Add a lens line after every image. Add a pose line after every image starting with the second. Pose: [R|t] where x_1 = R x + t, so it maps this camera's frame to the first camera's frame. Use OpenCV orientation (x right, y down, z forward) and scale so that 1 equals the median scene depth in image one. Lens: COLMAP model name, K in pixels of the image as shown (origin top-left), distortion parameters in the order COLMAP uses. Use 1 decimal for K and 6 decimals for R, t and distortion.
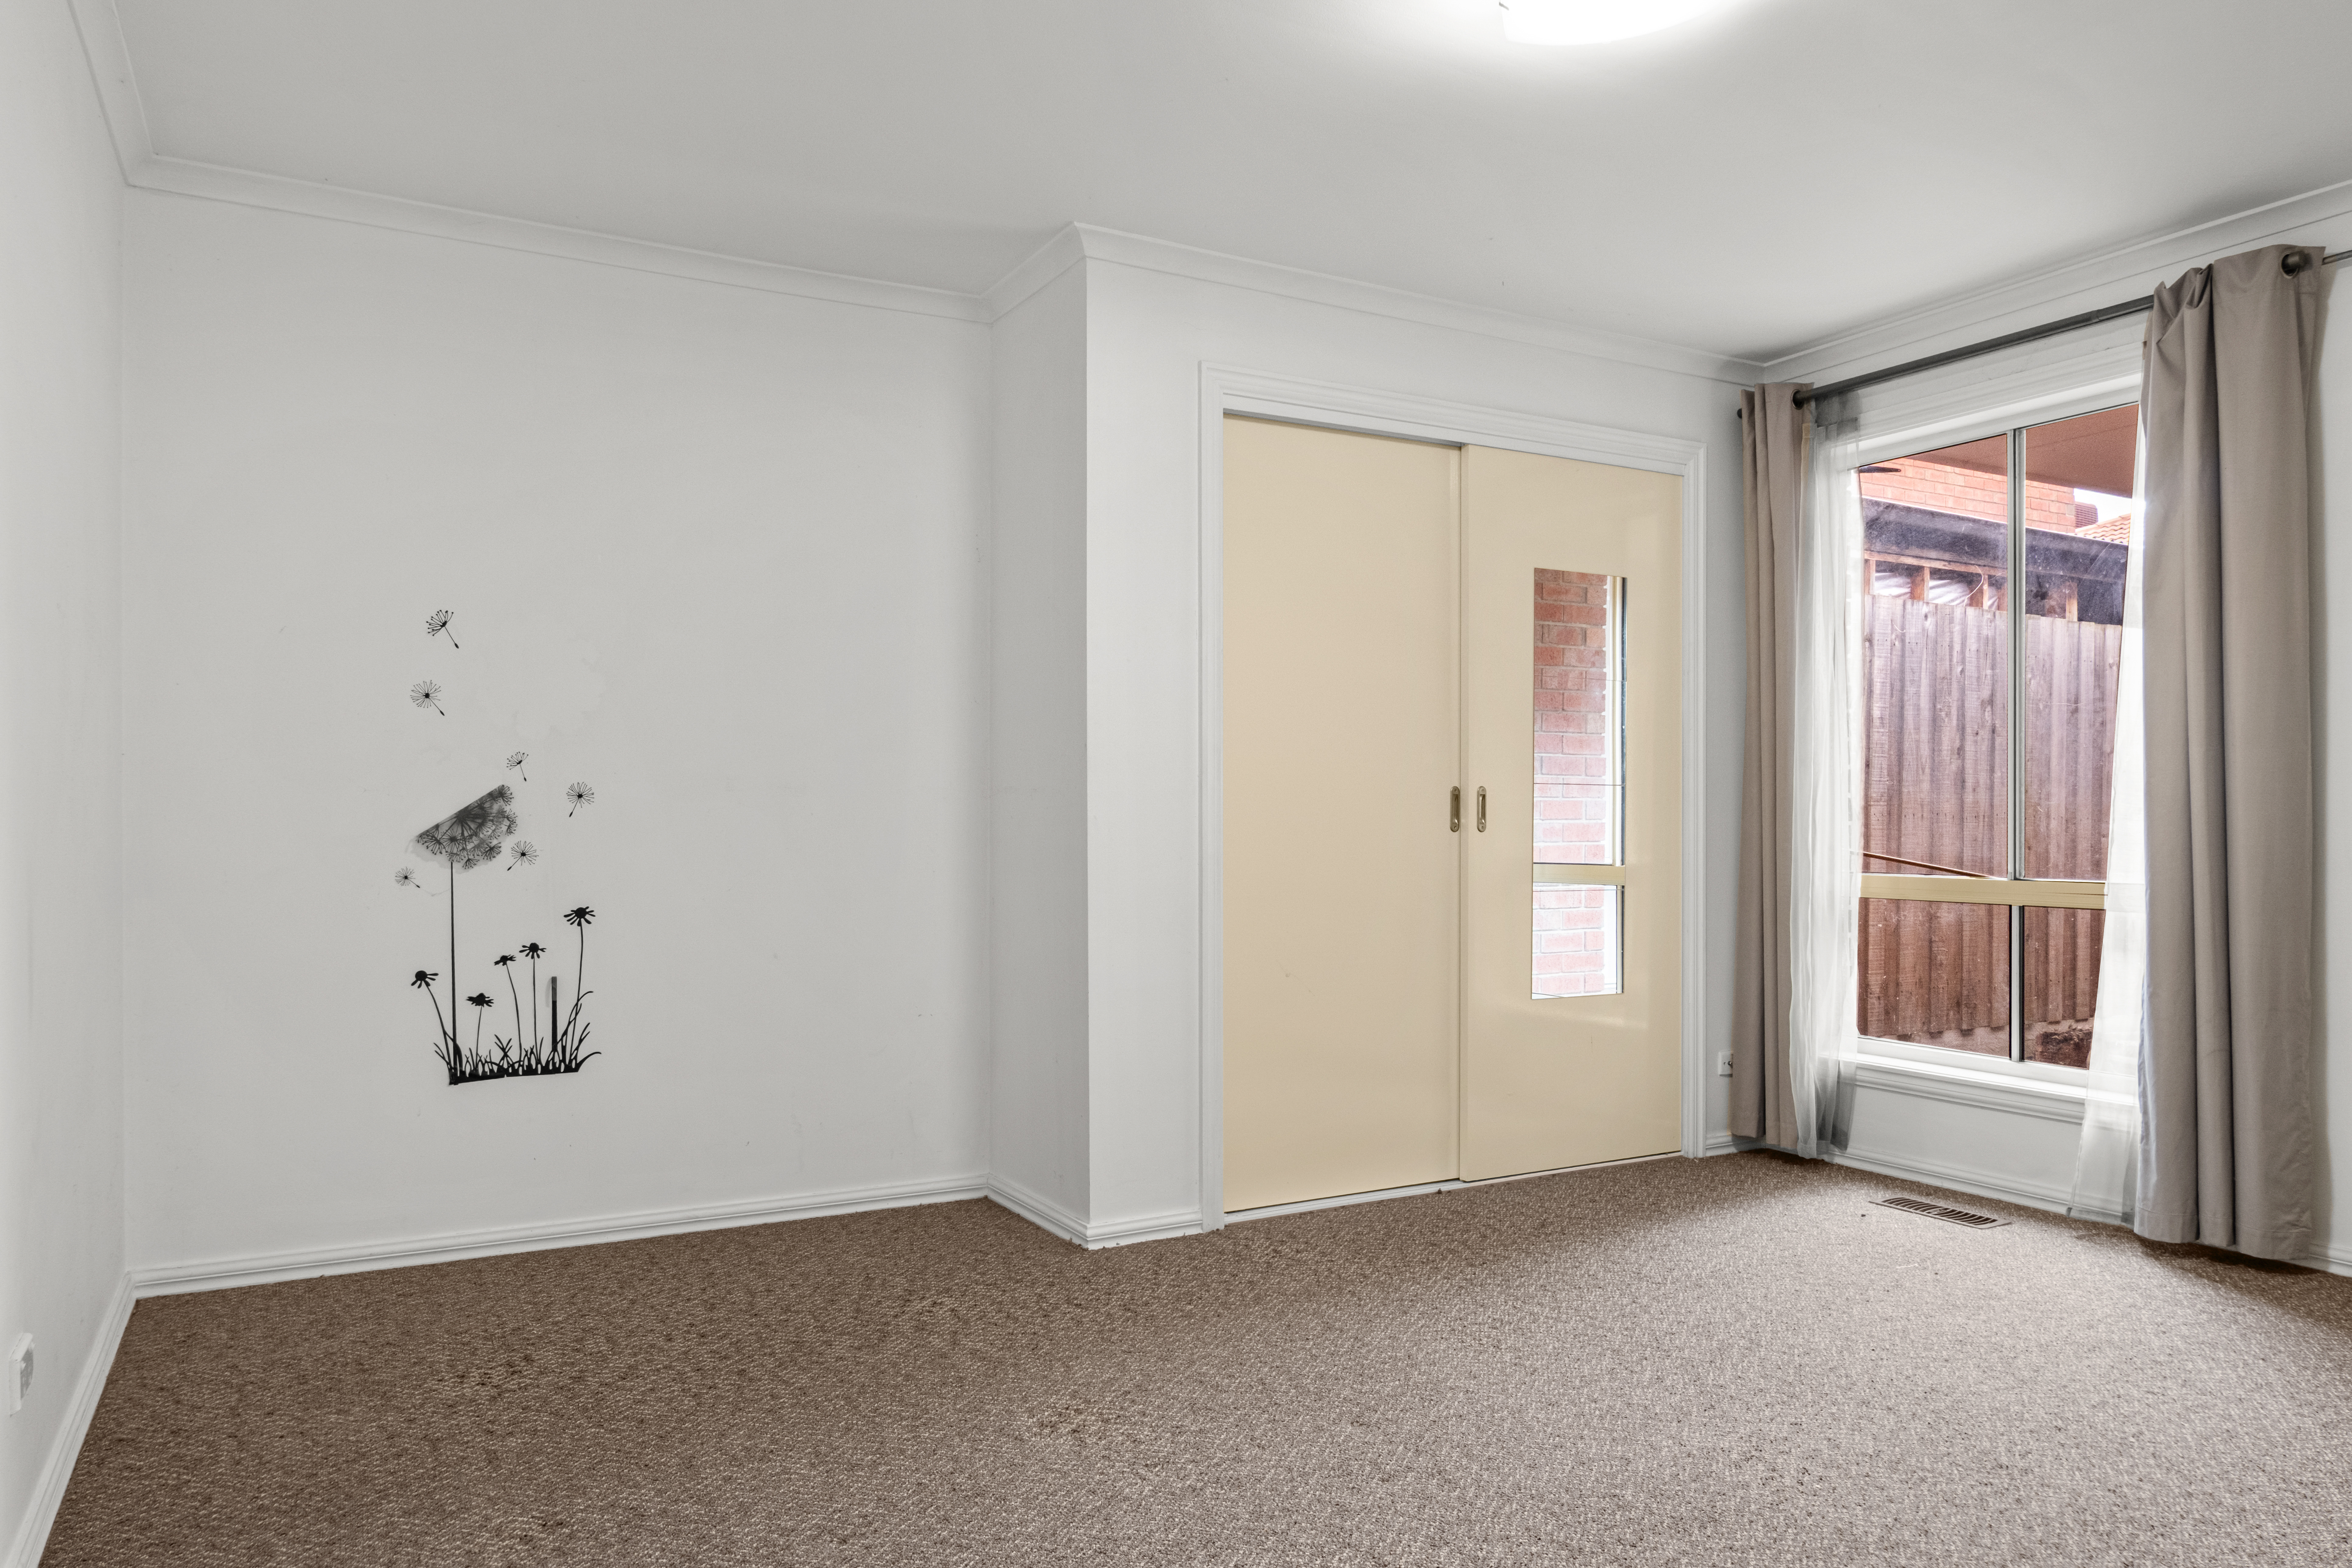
lens RADIAL K [[1499.9, 0, 1164.5], [0, 1499.9, 854.7], [0, 0, 1]] dist [-0.024175, 0.003775]
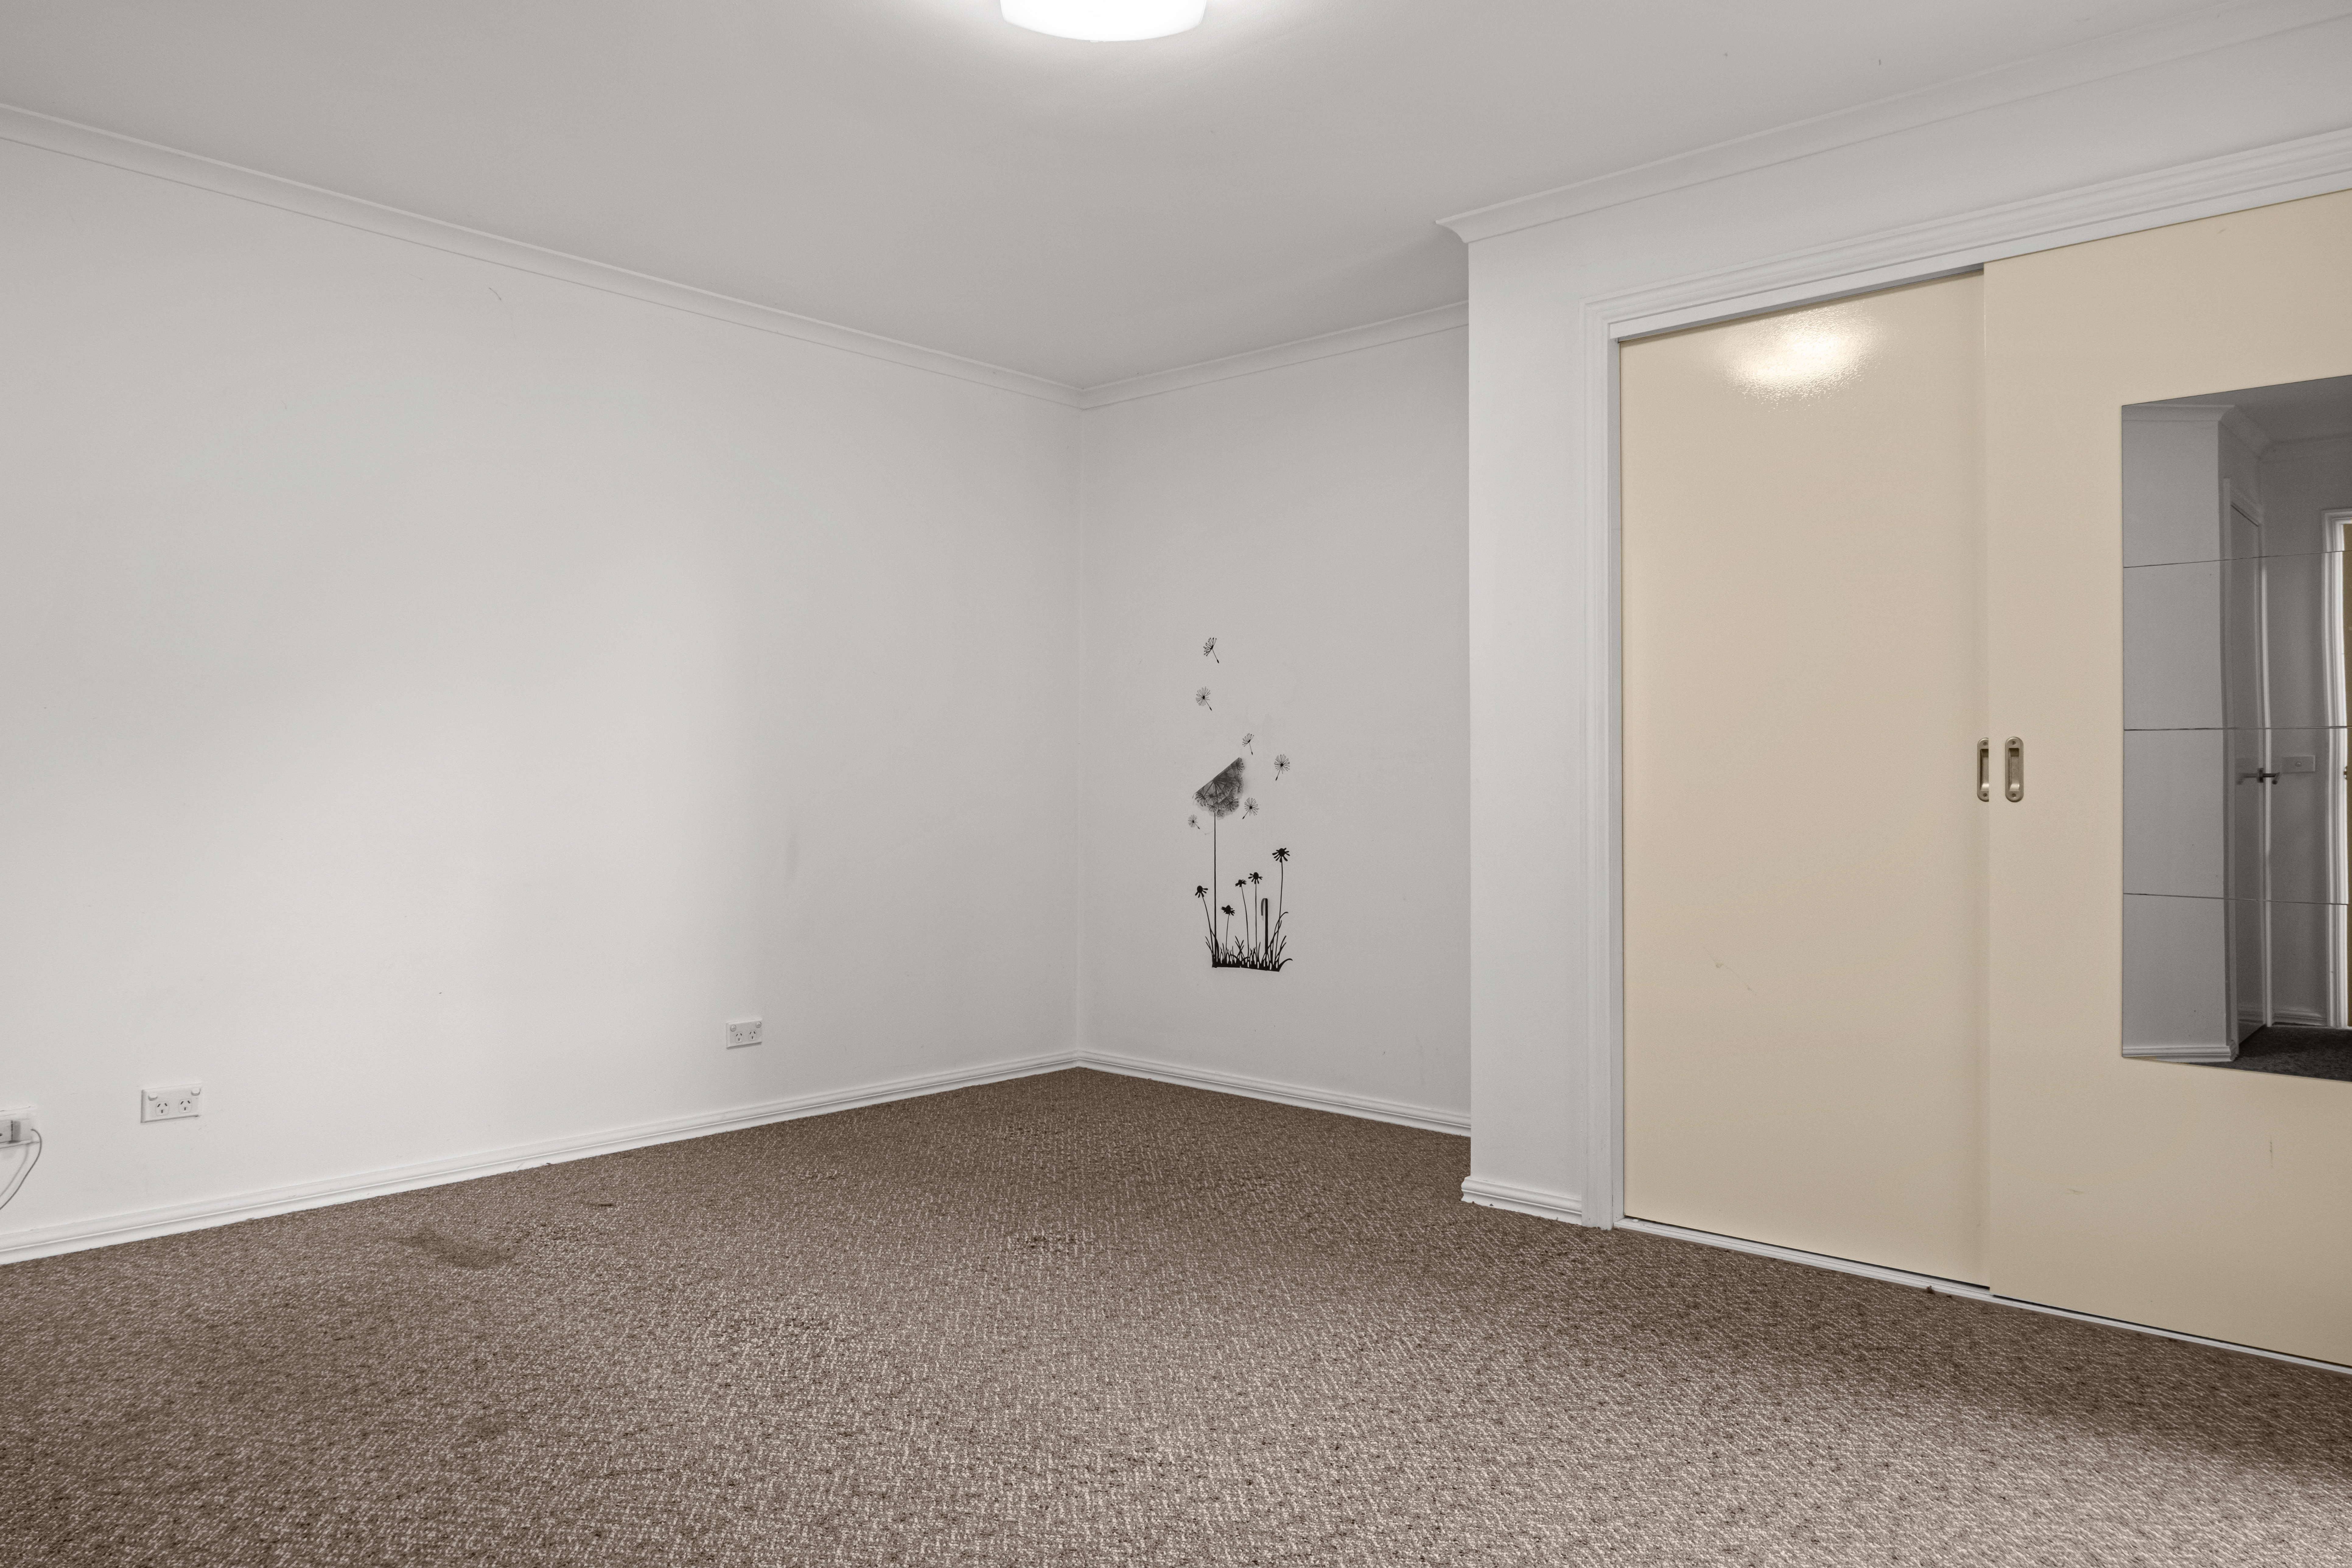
lens RADIAL K [[1499.9, 0, 1178.1], [0, 1499.9, 777.6], [0, 0, 1]] dist [-0.024175, 0.003775]
pose [[0.351811, -0.002993, -0.936066, 0.849342], [-0.024363, 0.999627, -0.012353, -0.009208], [0.935754, 0.027152, 0.351606, 0.451129]]
